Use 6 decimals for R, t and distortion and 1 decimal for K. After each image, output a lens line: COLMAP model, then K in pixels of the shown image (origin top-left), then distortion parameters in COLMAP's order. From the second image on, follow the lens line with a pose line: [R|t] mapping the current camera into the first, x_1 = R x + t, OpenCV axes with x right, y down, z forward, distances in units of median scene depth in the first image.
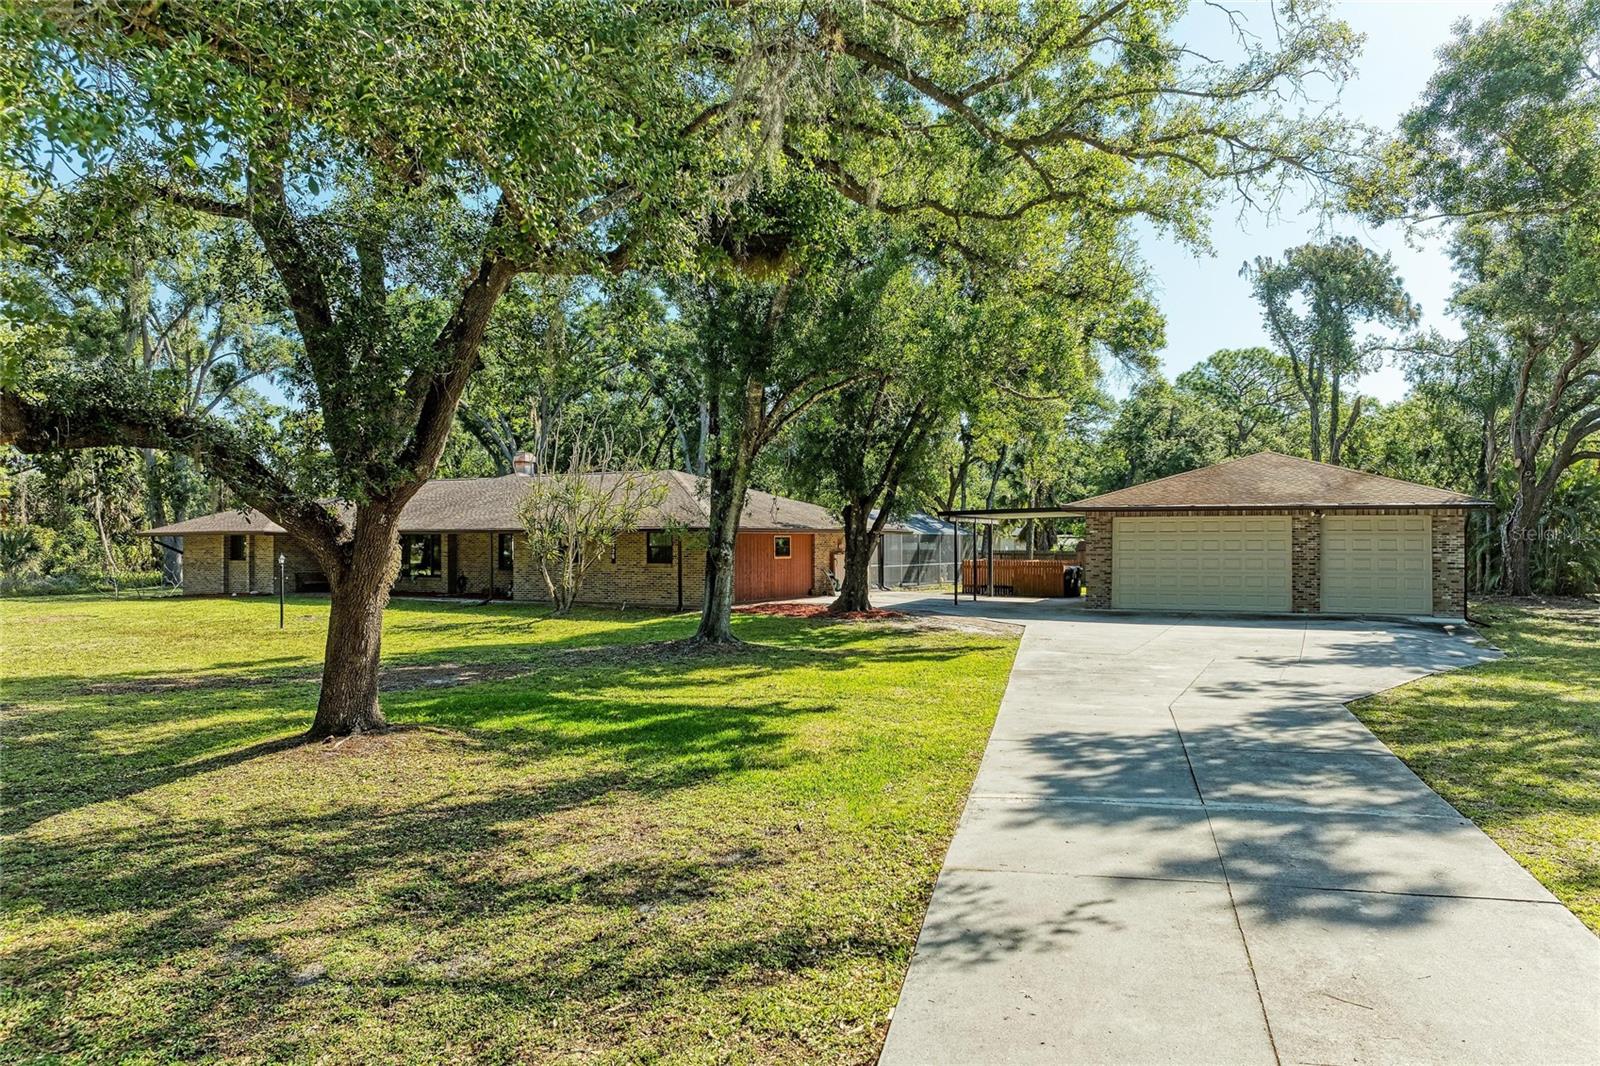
lens RADIAL K [[1115.6, 0, 787.4], [0, 1115.6, 547.6], [0, 0, 1]] dist [-0.024487, 0.010739]
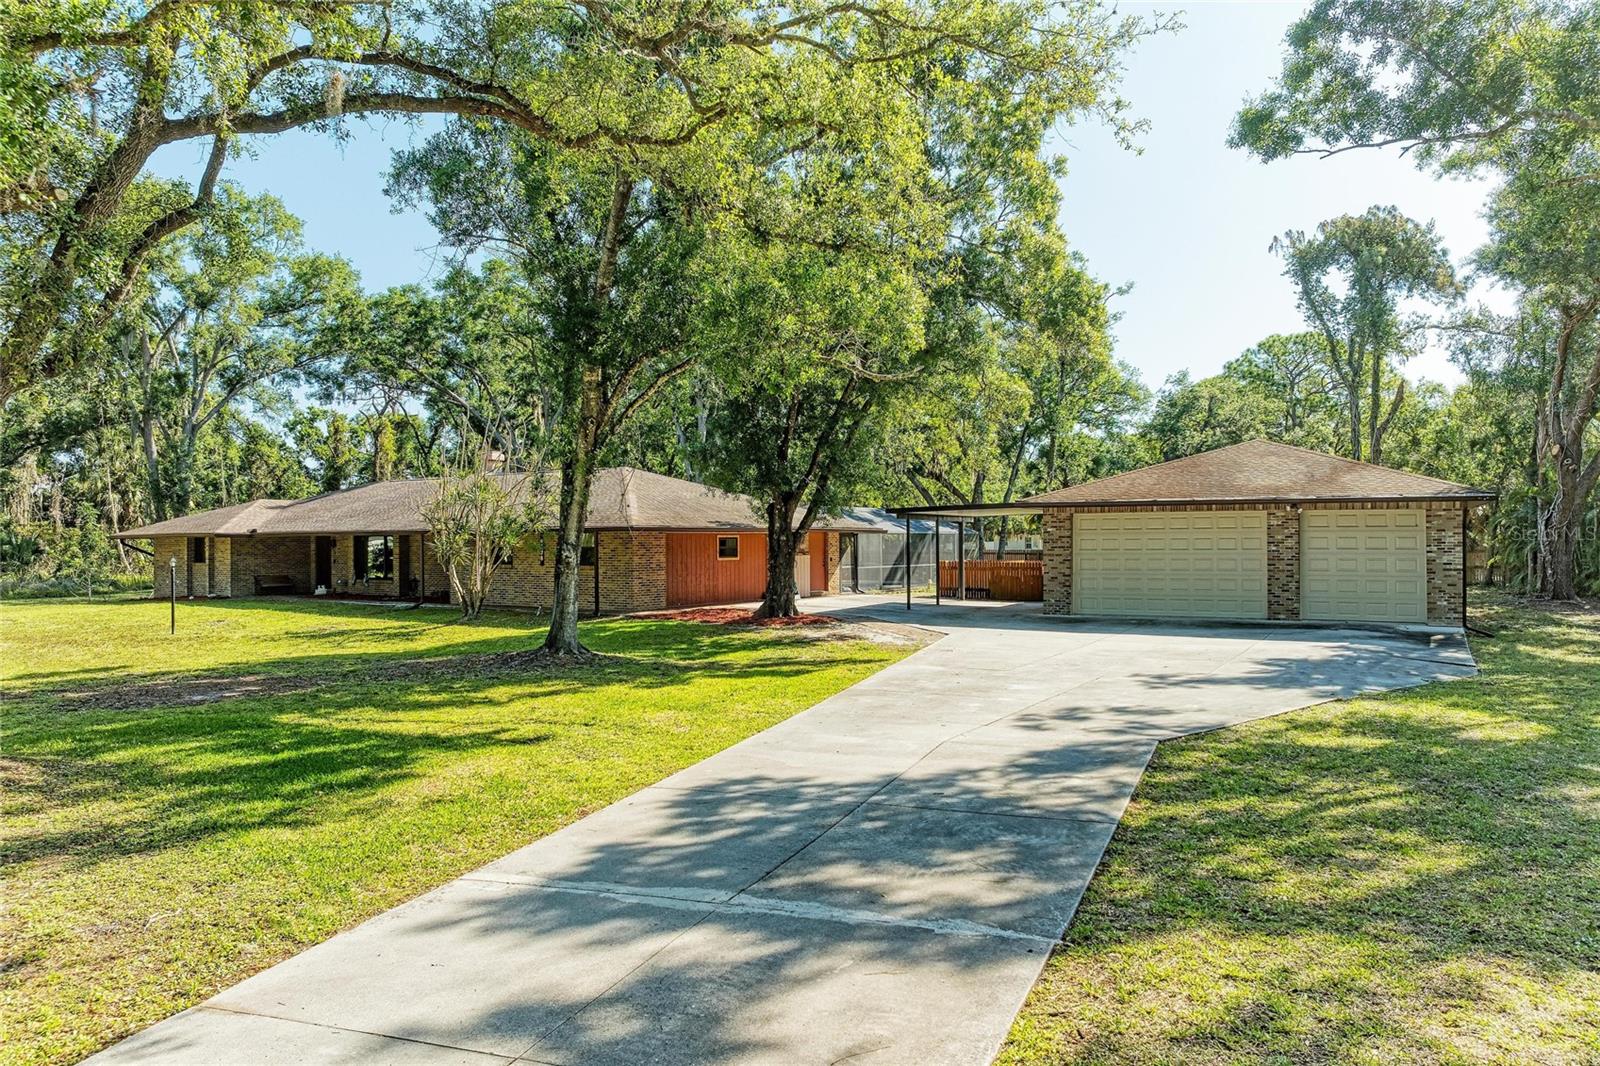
lens RADIAL K [[1115.6, 0, 800.7], [0, 1115.6, 539.2], [0, 0, 1]] dist [-0.024487, 0.010739]
pose [[0.996896, -0.004118, -0.078623, 0.147855], [0.003496, 0.999962, -0.008047, 0.000042], [0.078653, 0.007748, 0.996872, 0.084063]]
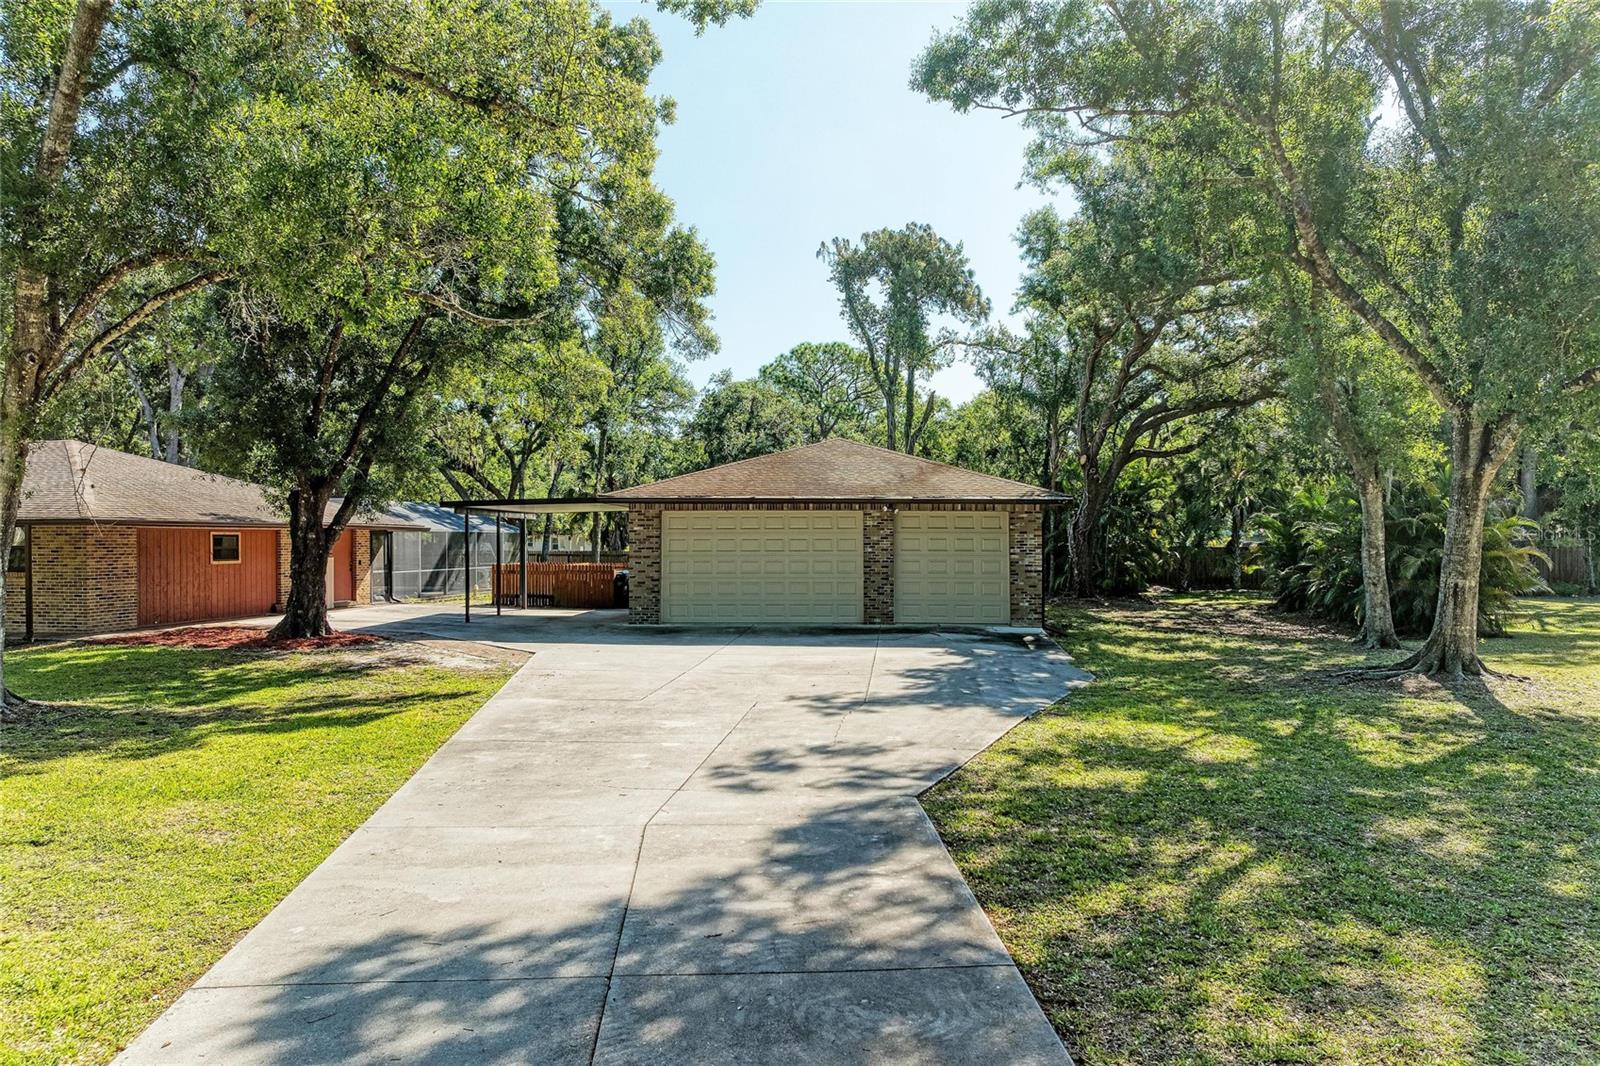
lens RADIAL K [[1115.6, 0, 804.0], [0, 1115.6, 548.7], [0, 0, 1]] dist [-0.024487, 0.010739]
pose [[0.935068, -0.001513, 0.354464, 0.105393], [0.001379, 0.999999, 0.000630, -0.000144], [-0.354465, -0.000100, 0.935069, 0.210296]]
